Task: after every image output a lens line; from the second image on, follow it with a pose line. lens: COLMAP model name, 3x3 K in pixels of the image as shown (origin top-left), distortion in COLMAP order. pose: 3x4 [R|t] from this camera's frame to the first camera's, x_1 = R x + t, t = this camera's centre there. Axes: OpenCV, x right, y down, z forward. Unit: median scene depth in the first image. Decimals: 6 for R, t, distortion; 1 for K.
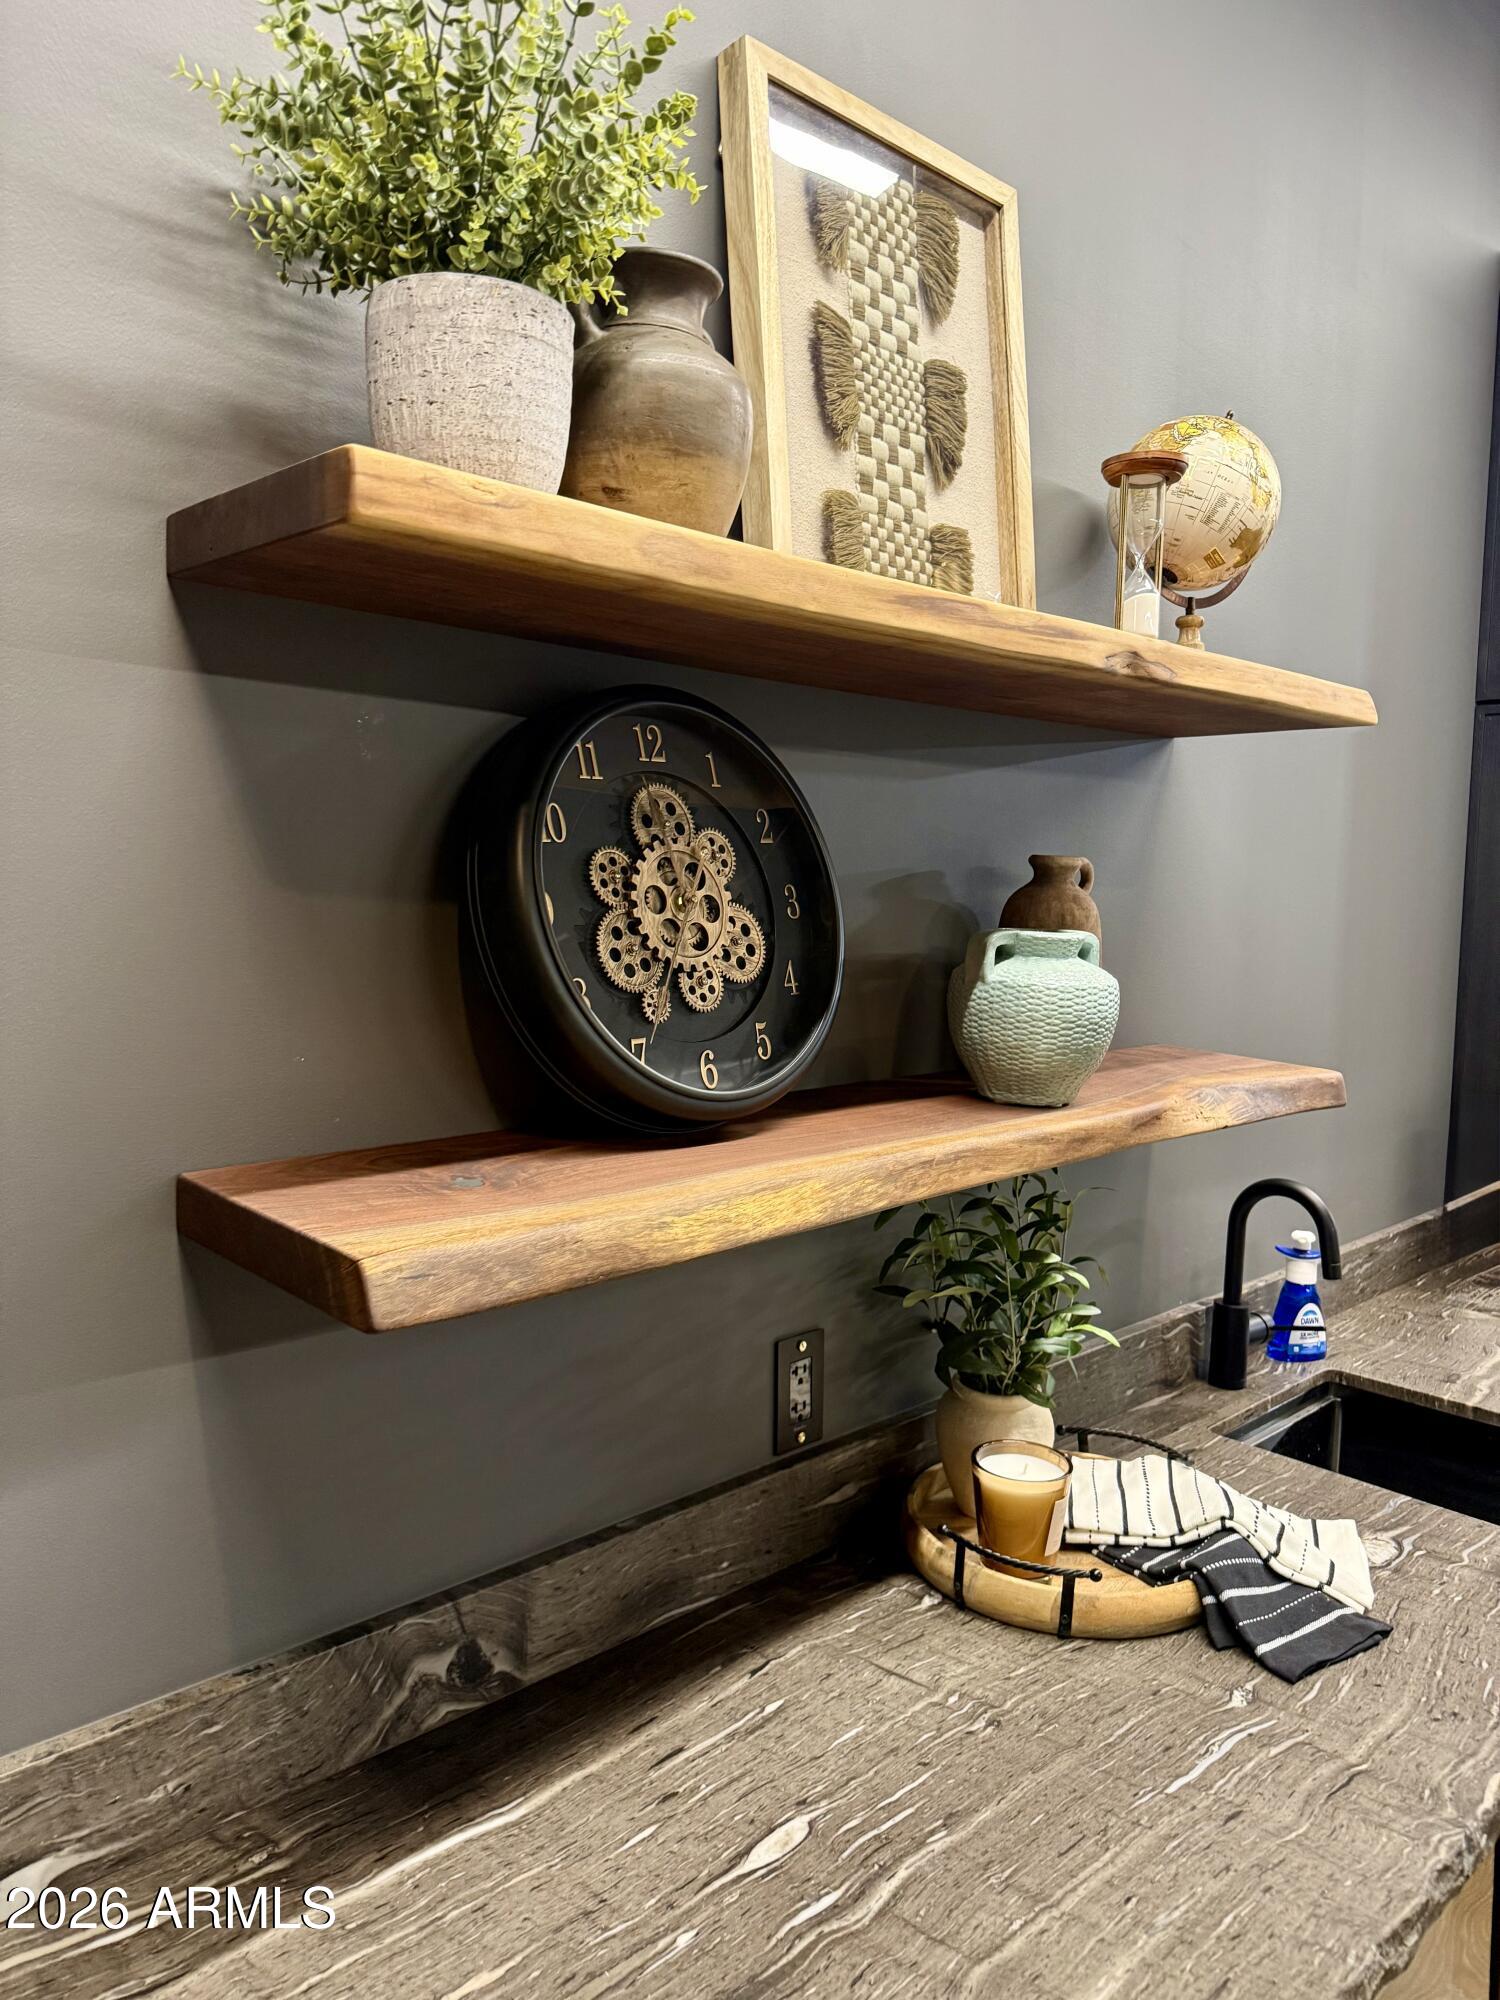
lens RADIAL K [[1417.3, 0, 752.8], [0, 1417.3, 988.6], [0, 0, 1]] dist [0.048093, -0.073053]
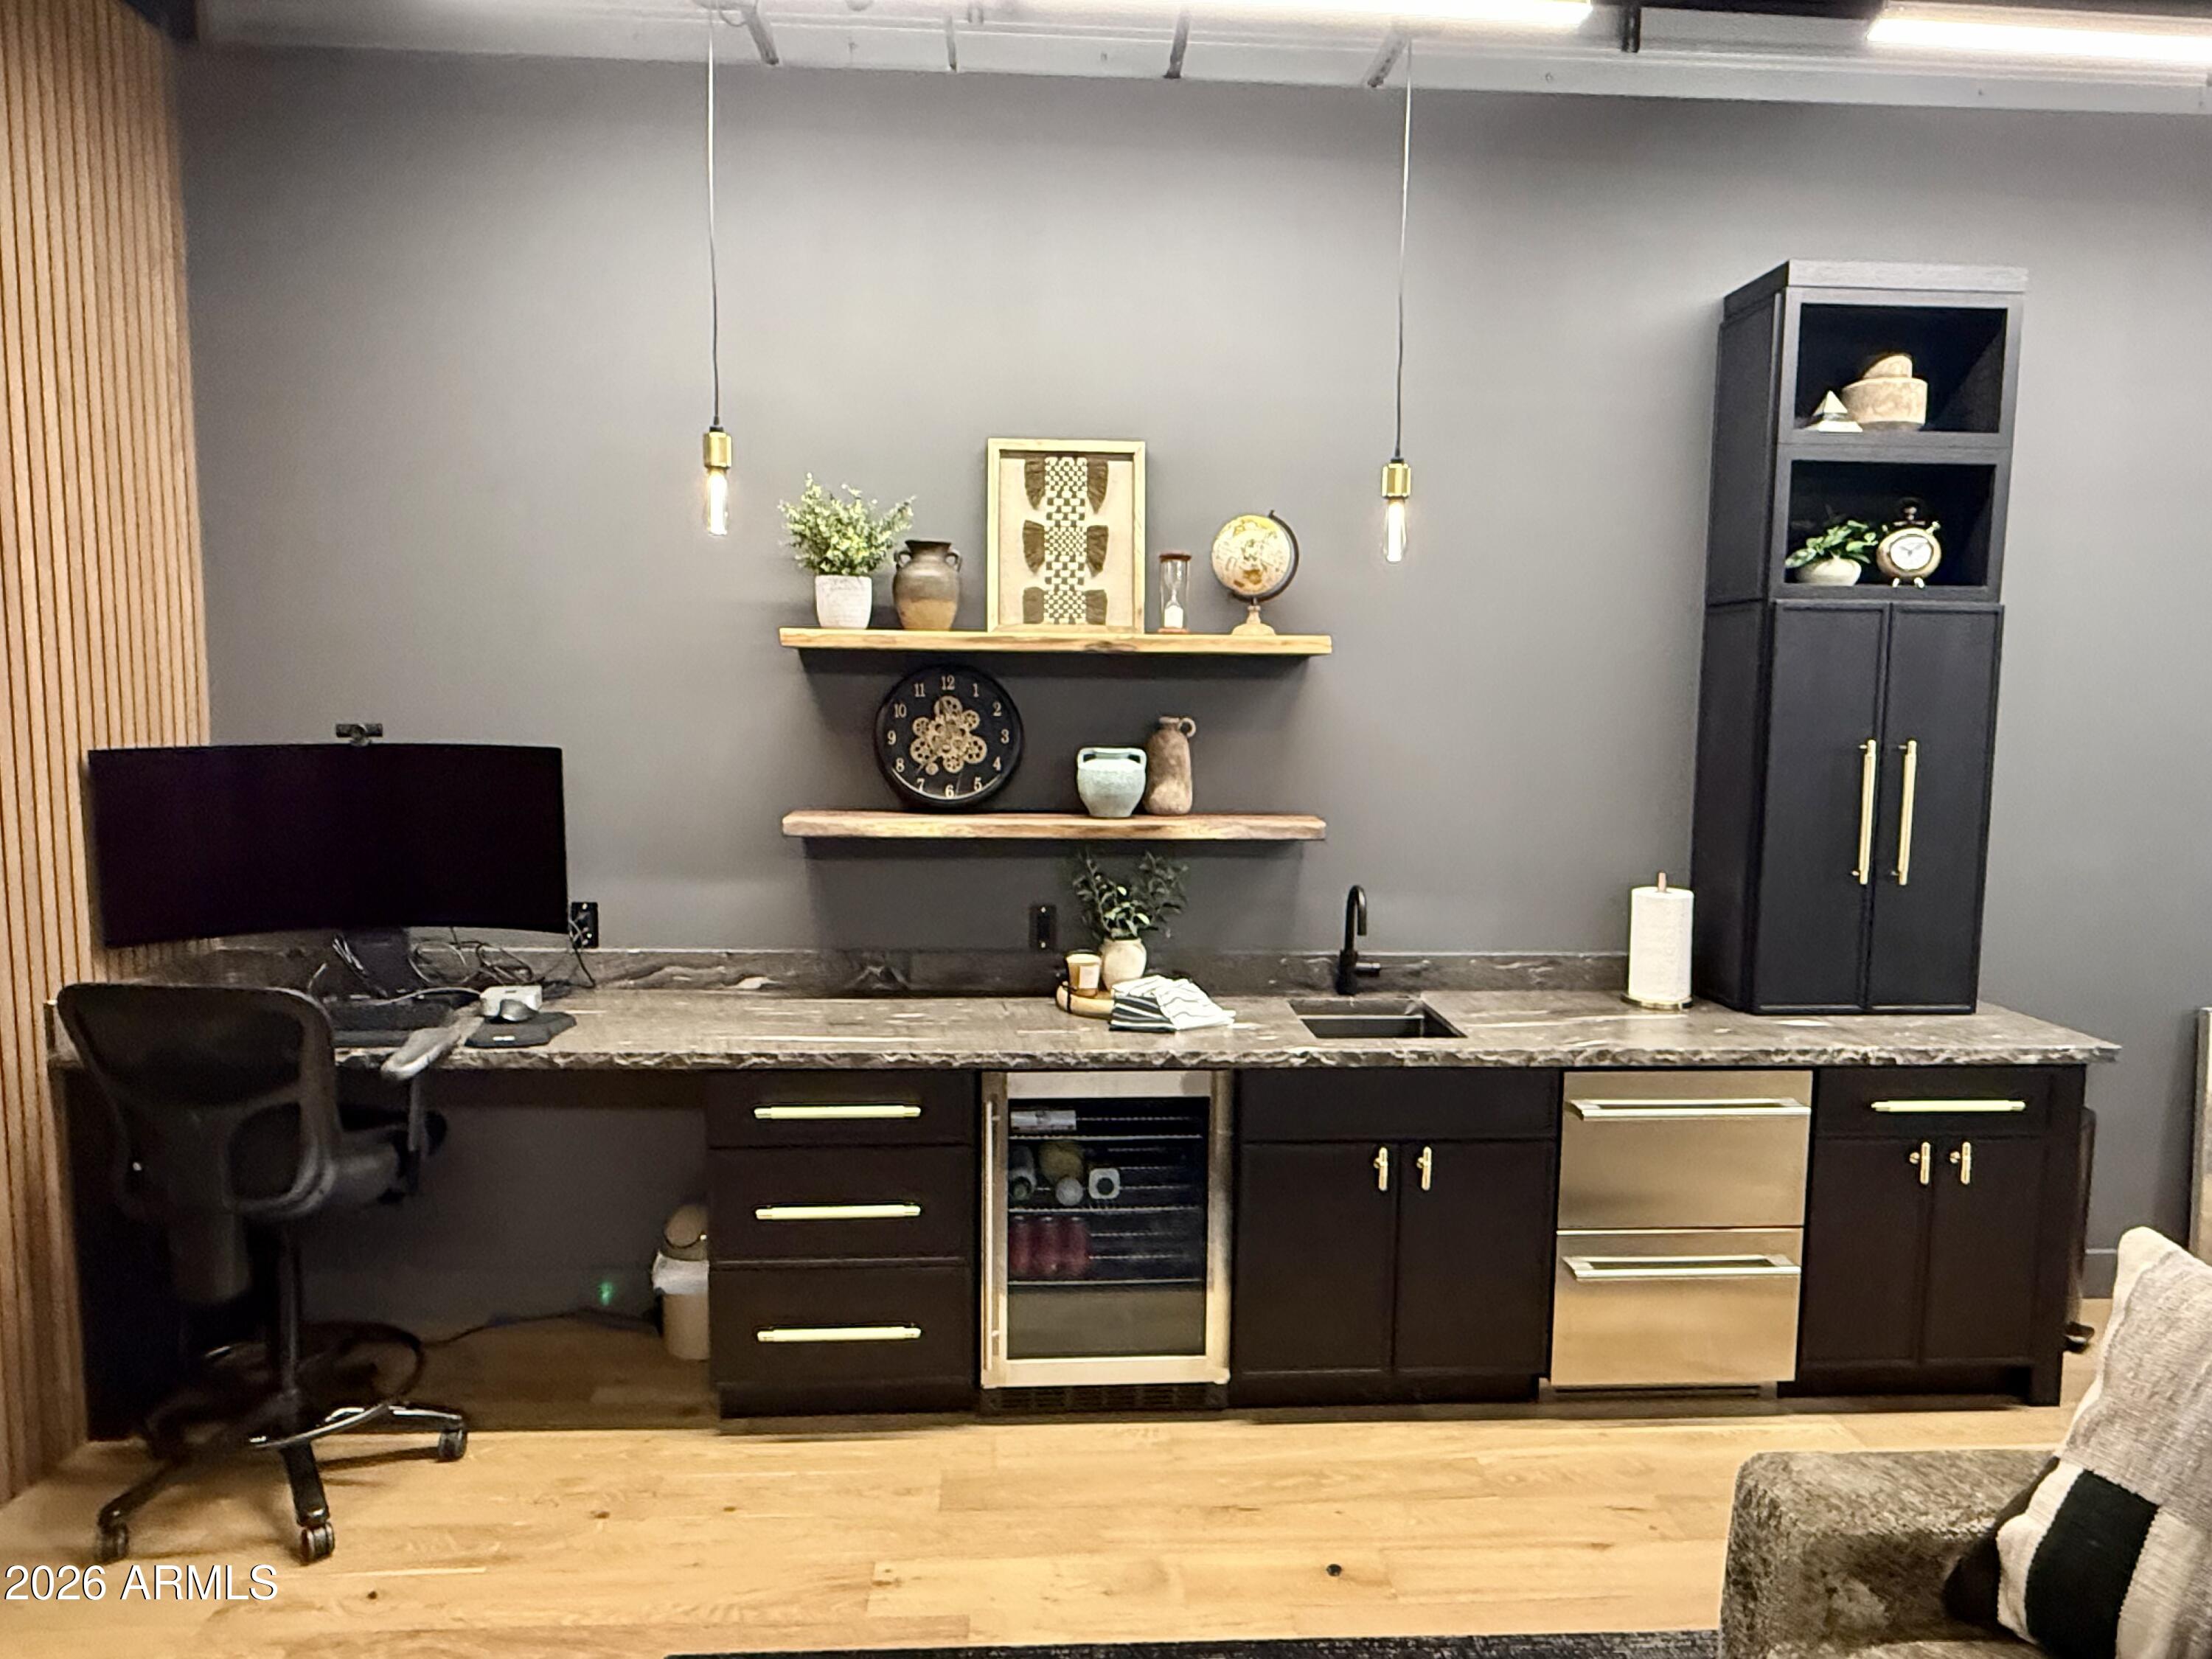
lens RADIAL K [[1381.3, 0, 1122.6], [0, 1381.3, 835.9], [0, 0, 1]] dist [-0.011962, 0.005567]
pose [[0.762053, 0.059028, -0.644818, 2.074766], [-0.050015, 0.998227, 0.032271, 0.036758], [0.645580, 0.007658, 0.763655, -0.975281]]
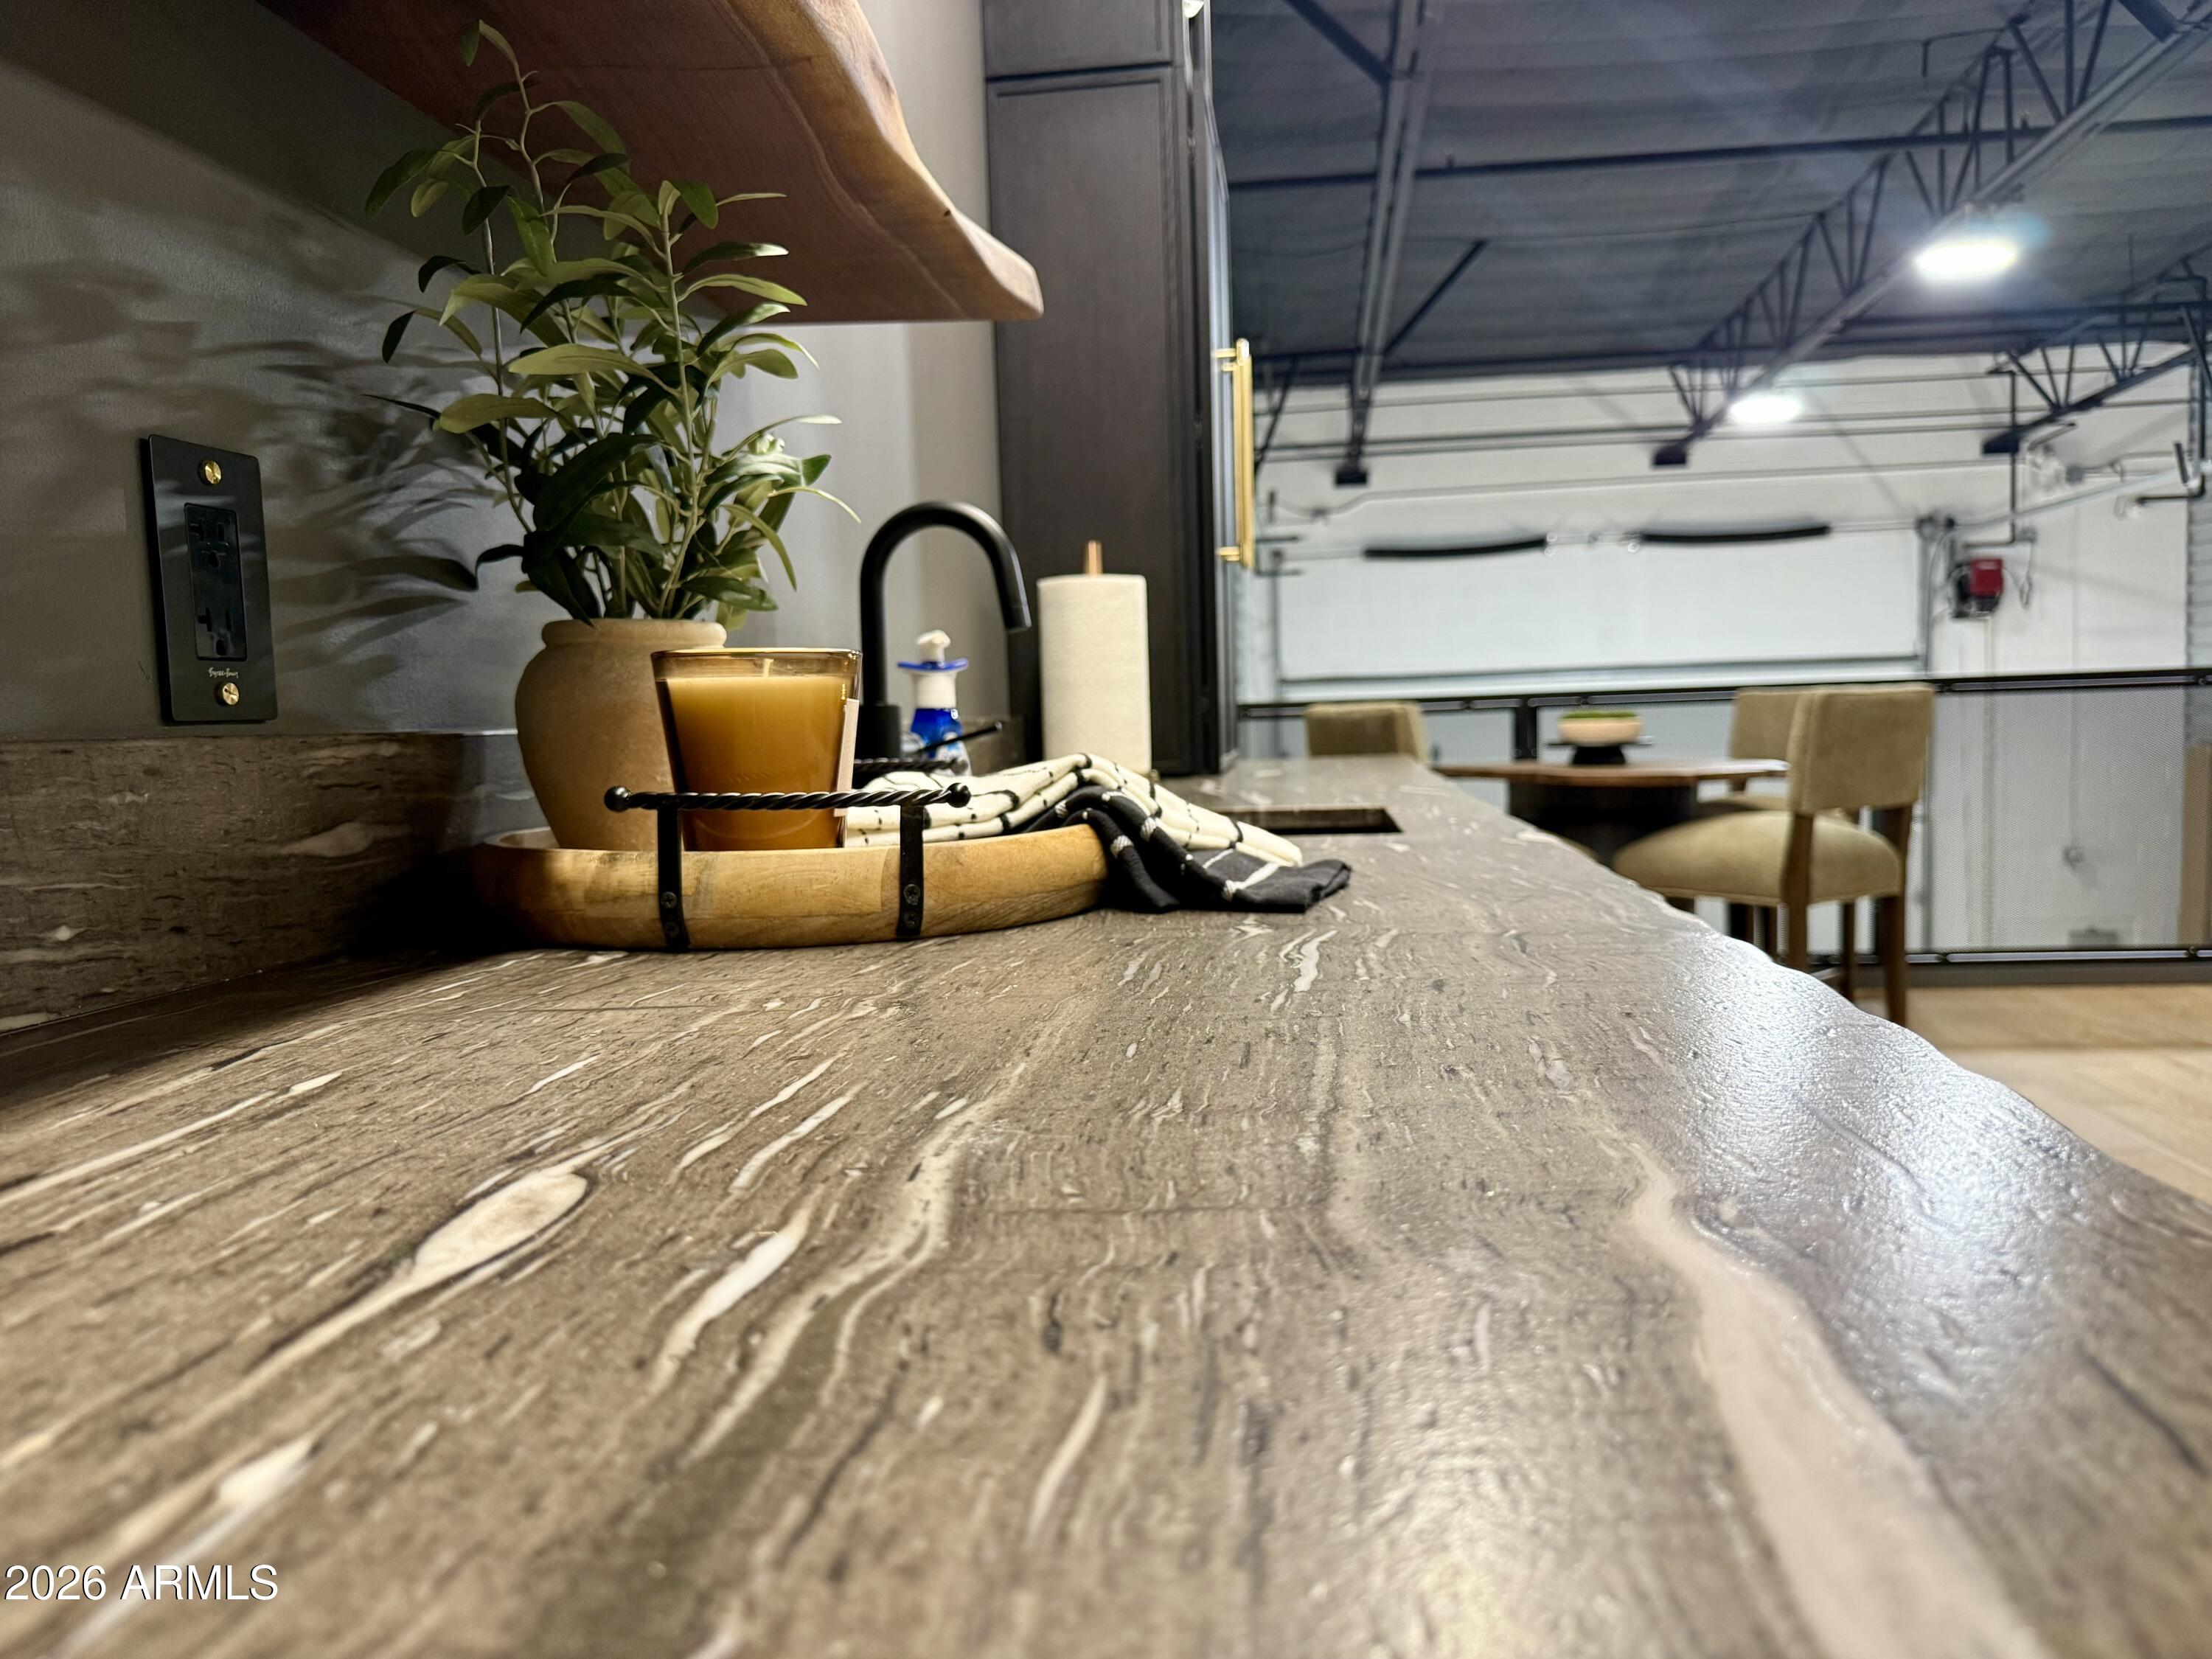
lens RADIAL K [[1567.5, 0, 1090.9], [0, 1567.5, 840.5], [0, 0, 1]] dist [0.048093, -0.073053]
pose [[0.786659, -0.087582, 0.611144, -0.064833], [0.095671, 0.995222, 0.019476, 0.443995], [-0.609930, 0.043148, 0.791280, 0.566267]]
